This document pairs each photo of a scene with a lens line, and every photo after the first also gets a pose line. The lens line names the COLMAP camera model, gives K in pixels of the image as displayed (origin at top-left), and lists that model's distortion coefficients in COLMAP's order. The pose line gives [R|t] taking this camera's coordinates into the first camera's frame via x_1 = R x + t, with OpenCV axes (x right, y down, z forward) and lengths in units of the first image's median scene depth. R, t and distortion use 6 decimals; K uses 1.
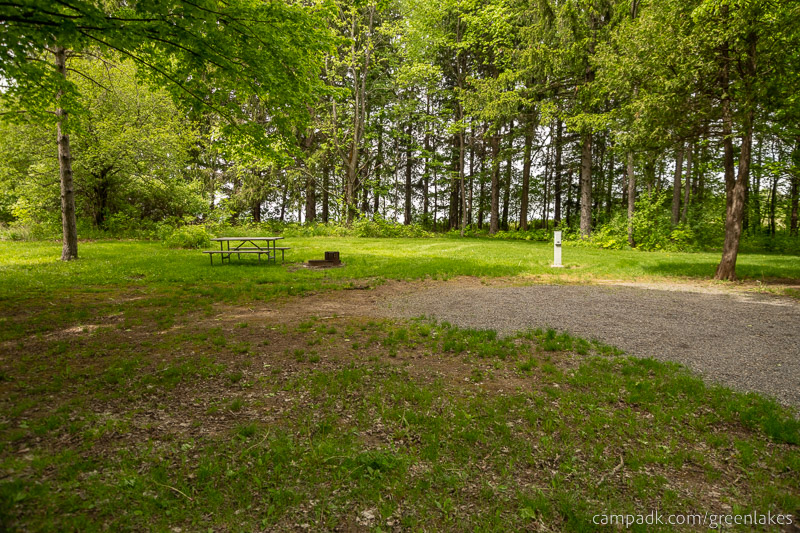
lens RADIAL K [[541.0, 0, 400.0], [0, 541.0, 266.5], [0, 0, 1]] dist [-0.004655, 0.050668]
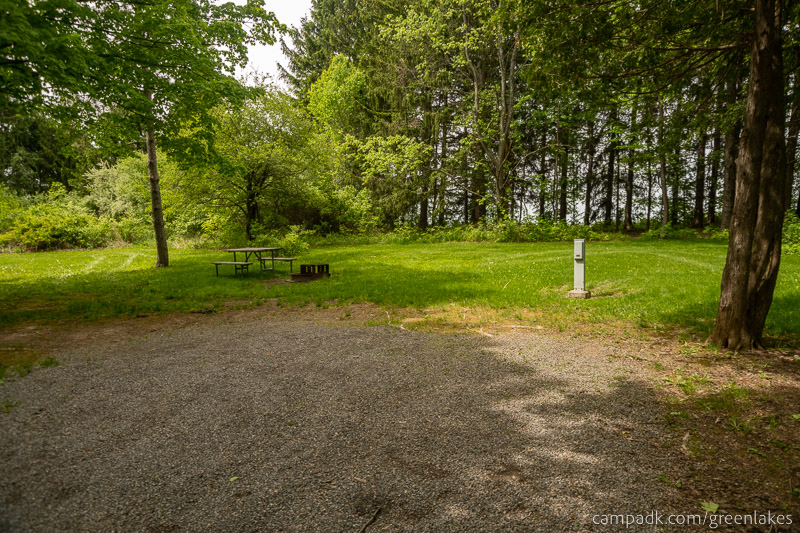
lens RADIAL K [[541.0, 0, 400.0], [0, 541.0, 266.5], [0, 0, 1]] dist [-0.004655, 0.050668]
pose [[0.835134, 0.017957, -0.549753, 0.449036], [-0.016941, 0.999833, 0.006923, -0.030210], [0.549785, 0.003531, 0.835299, 0.316001]]
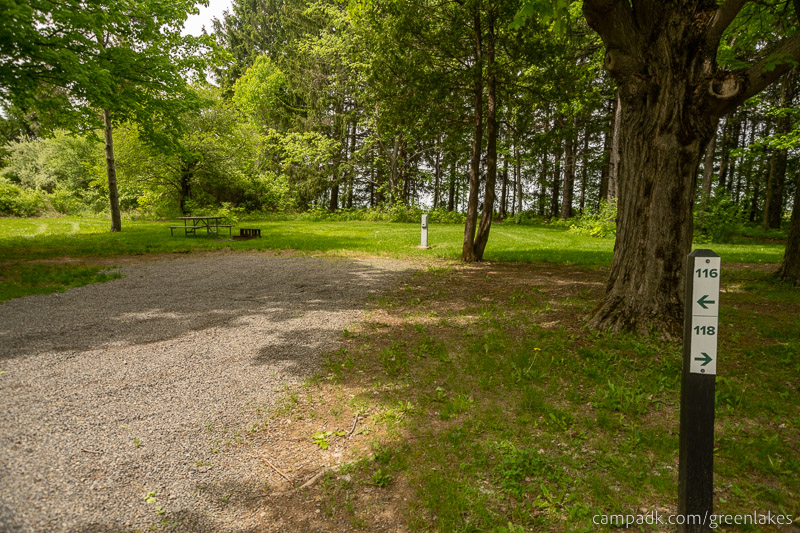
lens RADIAL K [[541.0, 0, 400.0], [0, 541.0, 266.5], [0, 0, 1]] dist [-0.004655, 0.050668]
pose [[0.911377, 0.047847, -0.408782, 0.653571], [-0.041099, 0.998835, 0.025282, 0.012484], [0.409515, -0.006241, 0.912282, 0.011217]]
